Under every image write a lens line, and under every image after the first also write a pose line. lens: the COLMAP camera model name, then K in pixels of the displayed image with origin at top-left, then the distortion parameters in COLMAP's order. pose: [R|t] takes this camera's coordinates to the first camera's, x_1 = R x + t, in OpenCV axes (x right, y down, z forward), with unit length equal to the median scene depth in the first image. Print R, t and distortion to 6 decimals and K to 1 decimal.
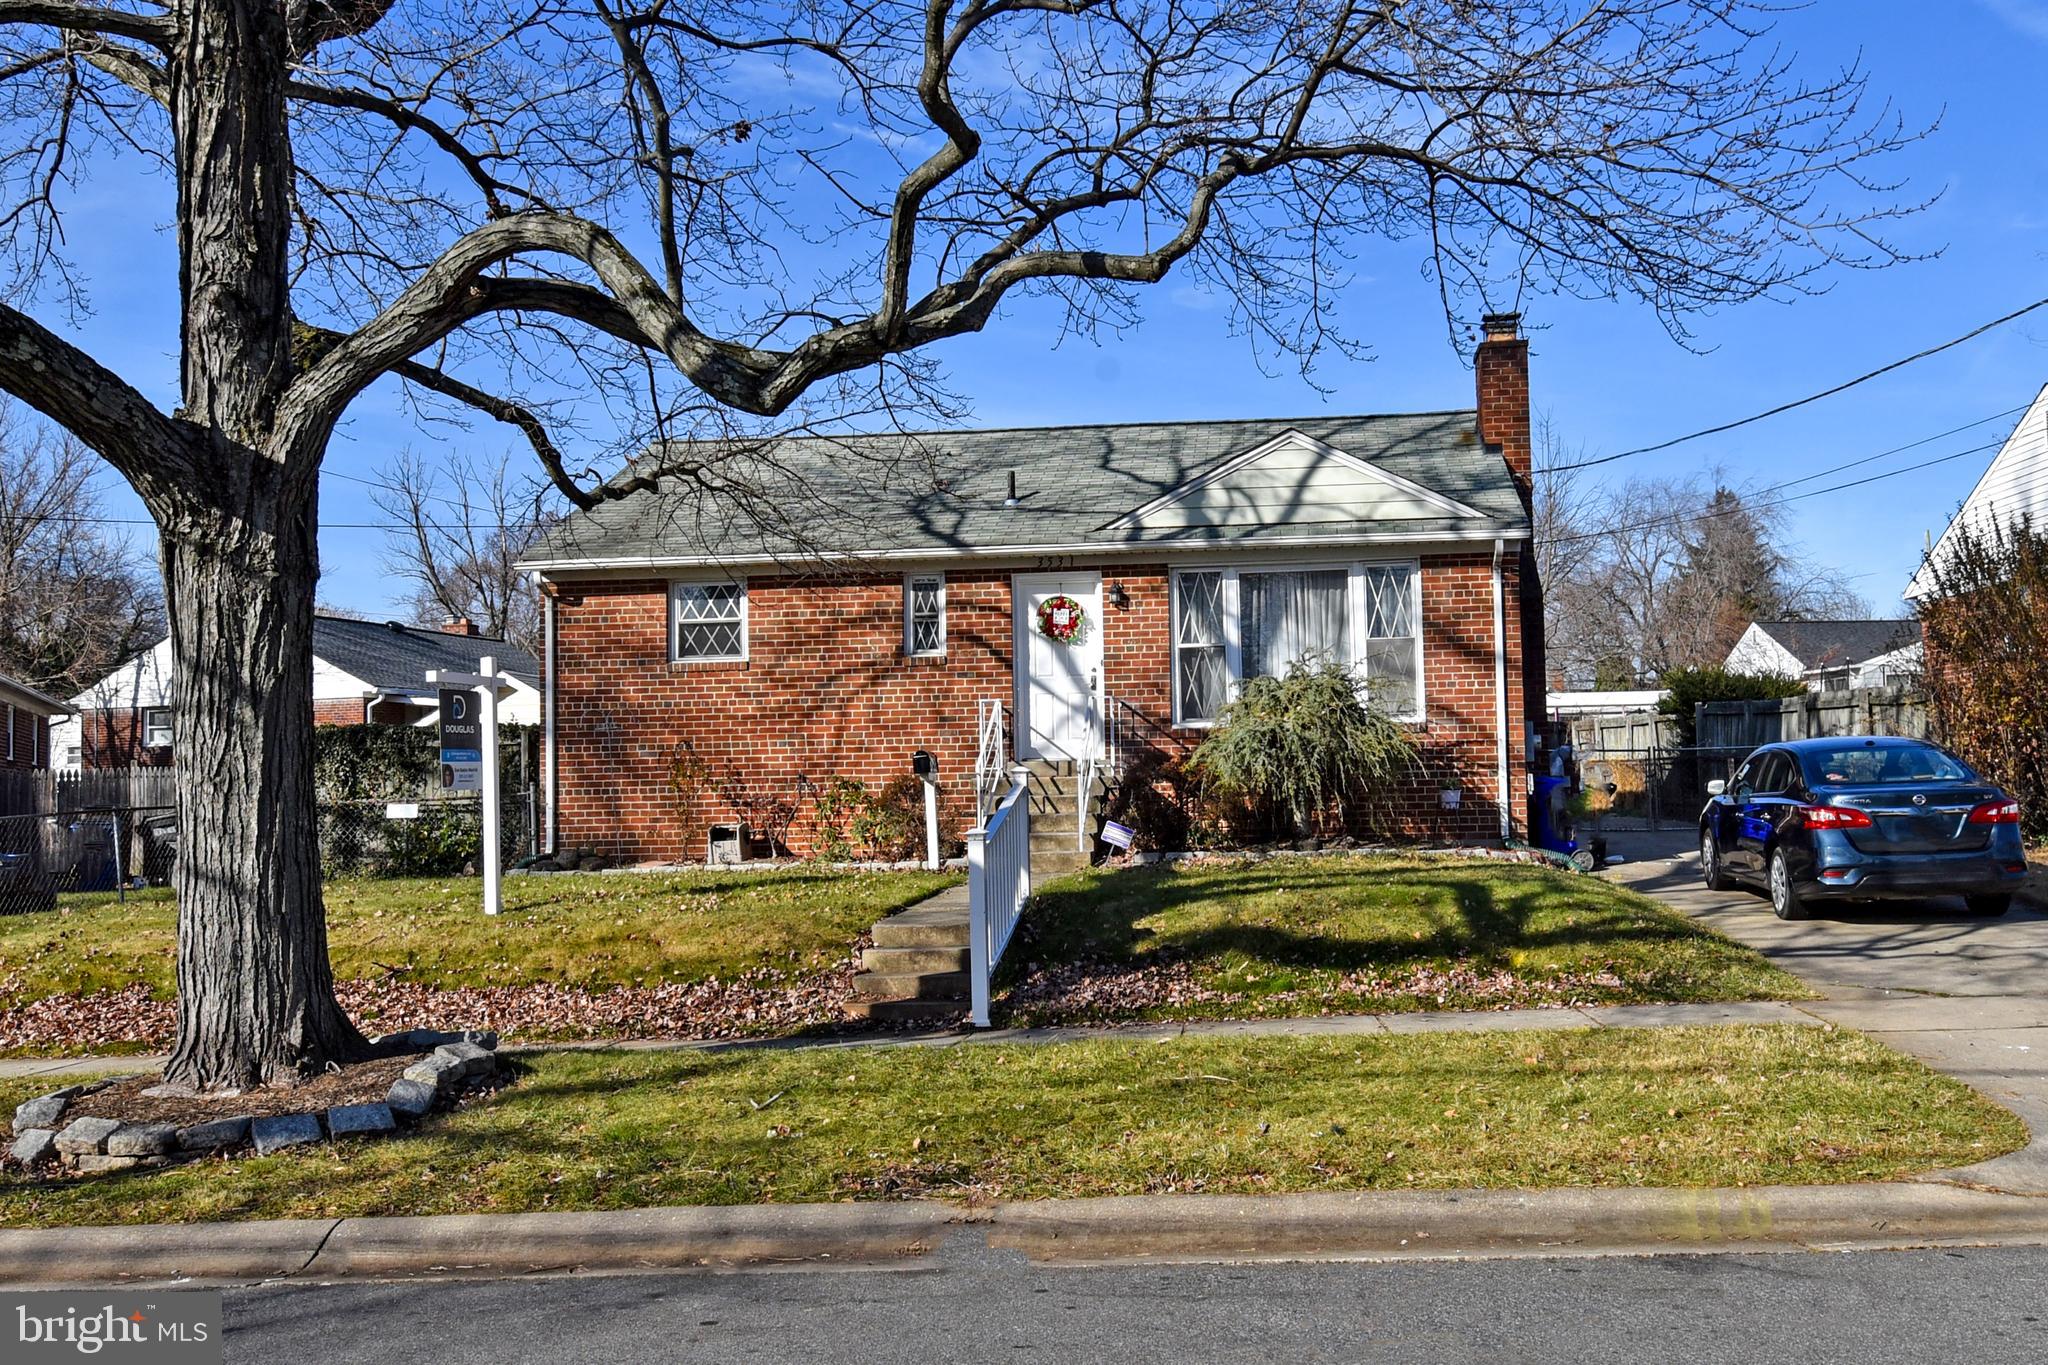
lens RADIAL K [[1648.8, 0, 1024.0], [0, 1648.8, 682.5], [0, 0, 1]] dist [0.045981, -0.004139]
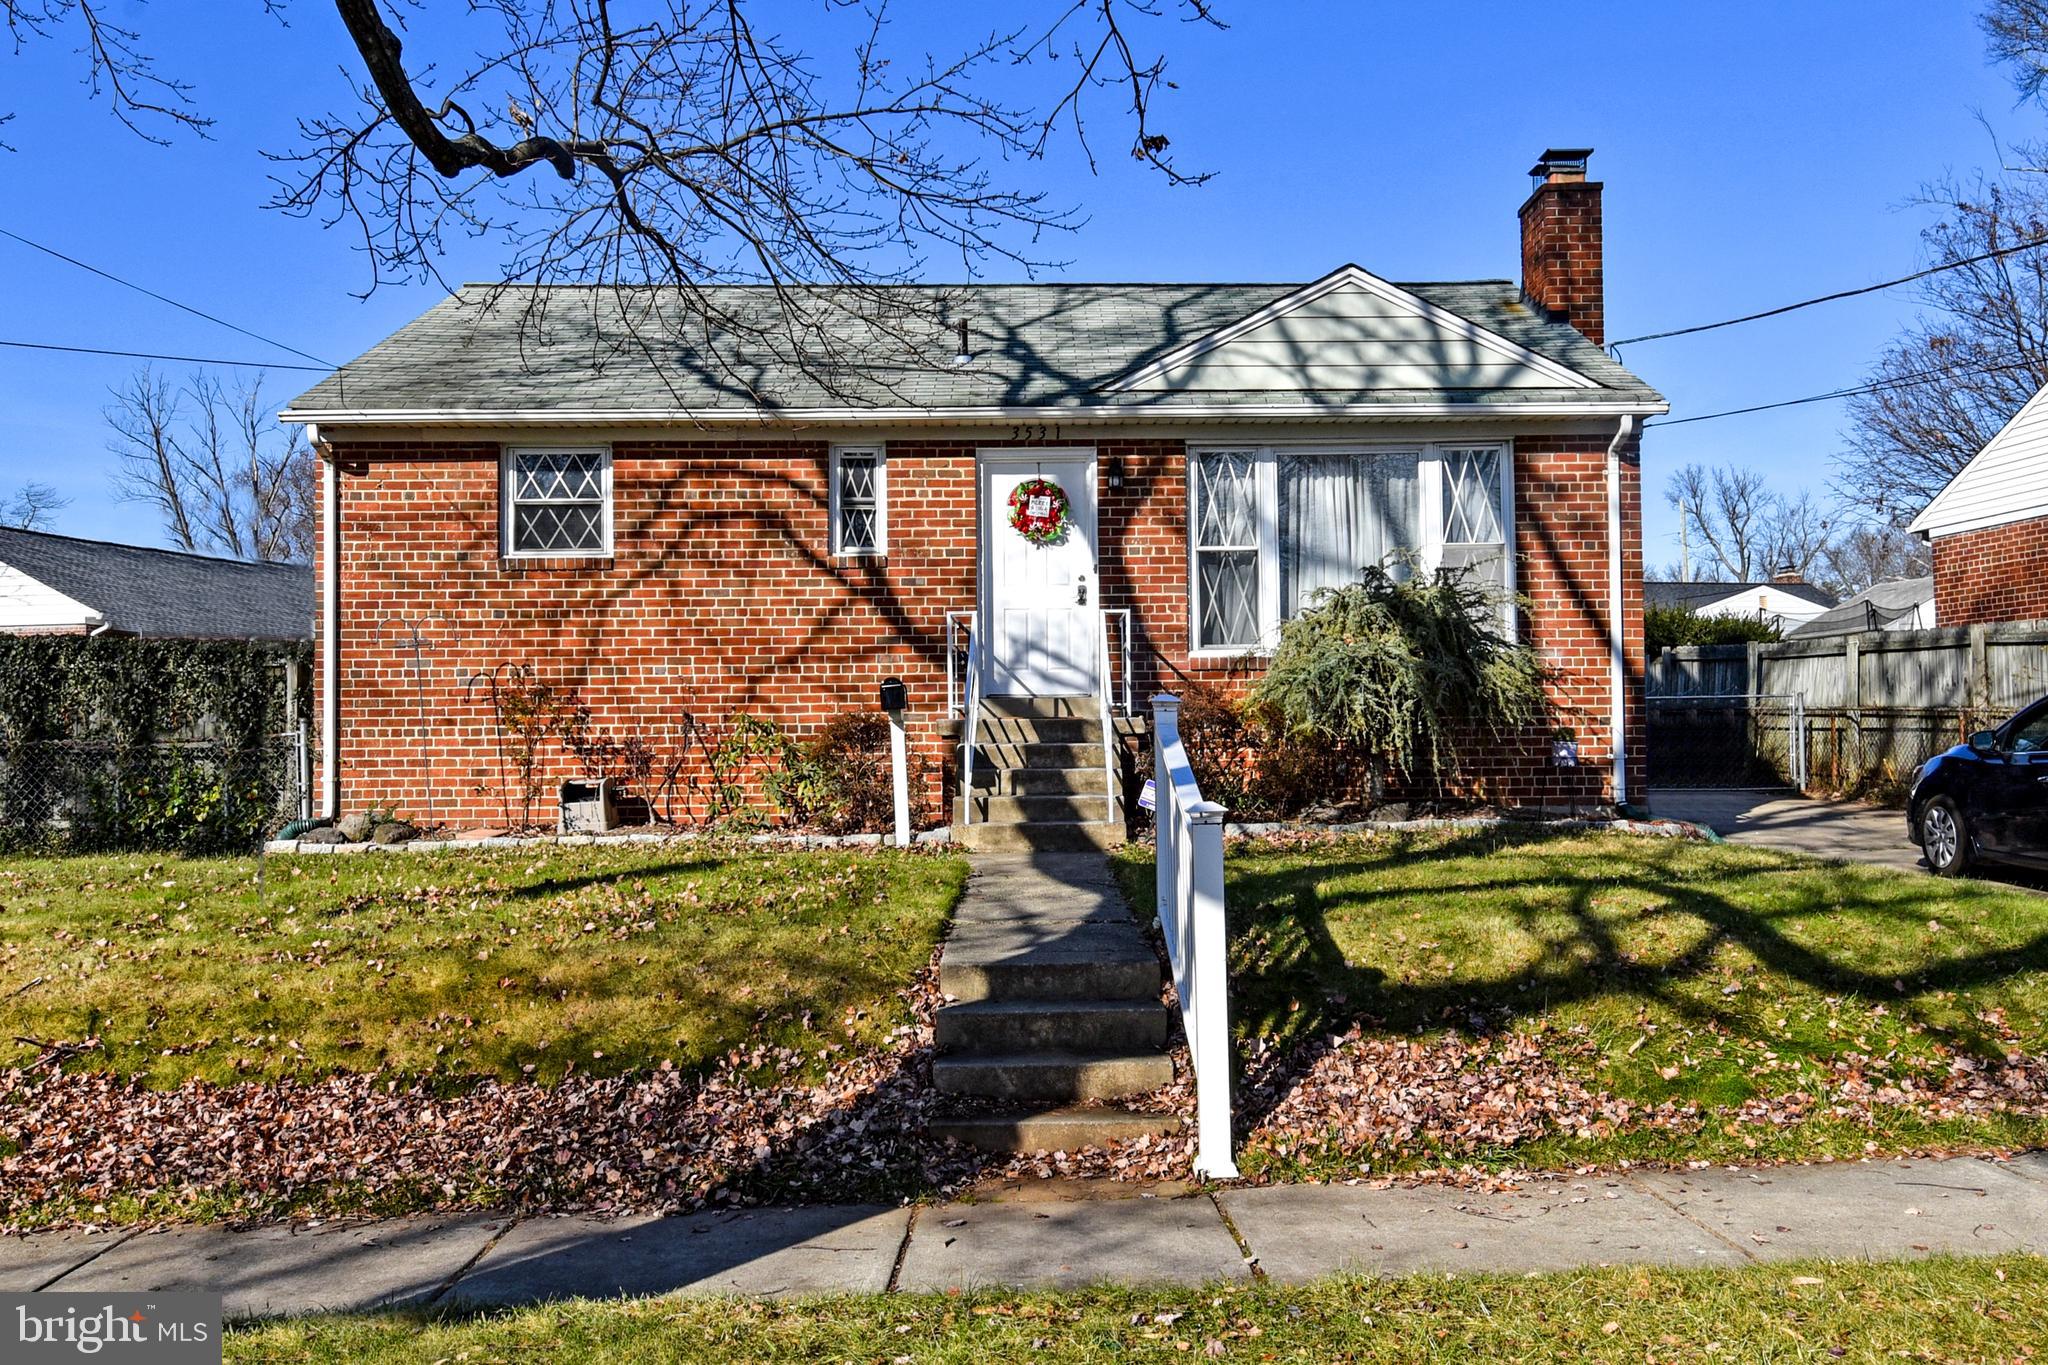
lens RADIAL K [[1581.7, 0, 972.0], [0, 1581.7, 681.5], [0, 0, 1]] dist [0.051630, -0.040215]
pose [[0.992833, 0.014324, 0.118649, -0.093206], [-0.017536, 0.999506, 0.026070, 0.021494], [-0.118217, -0.027963, 0.992594, 0.285225]]
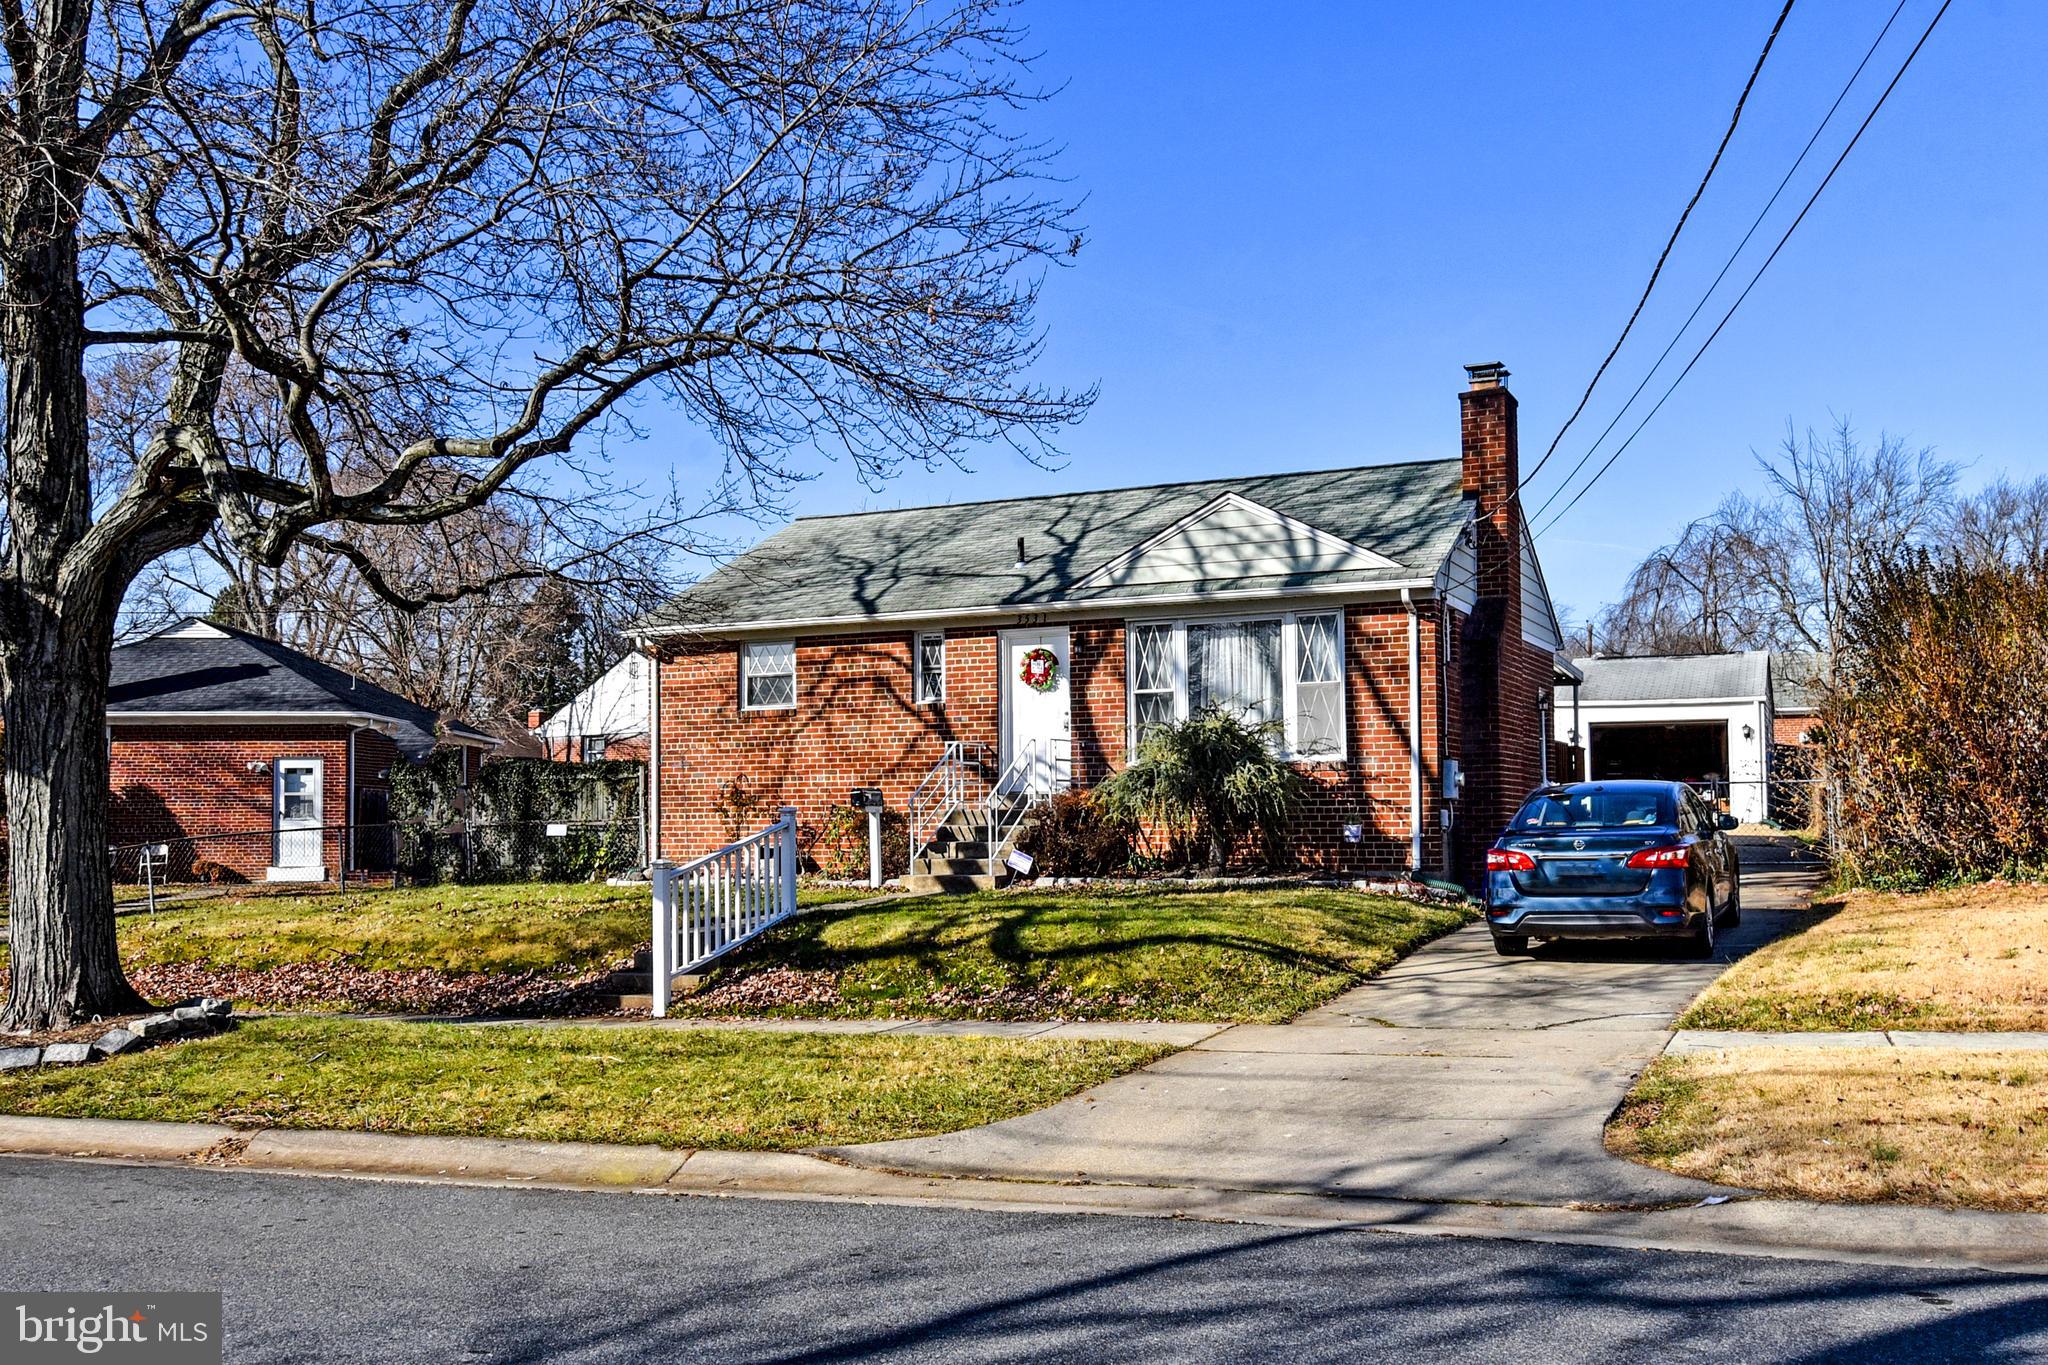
lens RADIAL K [[1571.7, 0, 1027.5], [0, 1571.7, 709.7], [0, 0, 1]] dist [0.024106, 0.001493]
pose [[0.954546, -0.009784, -0.297904, 0.336451], [0.011708, 0.999921, 0.004675, -0.015629], [0.297835, -0.007950, 0.954584, -0.032344]]
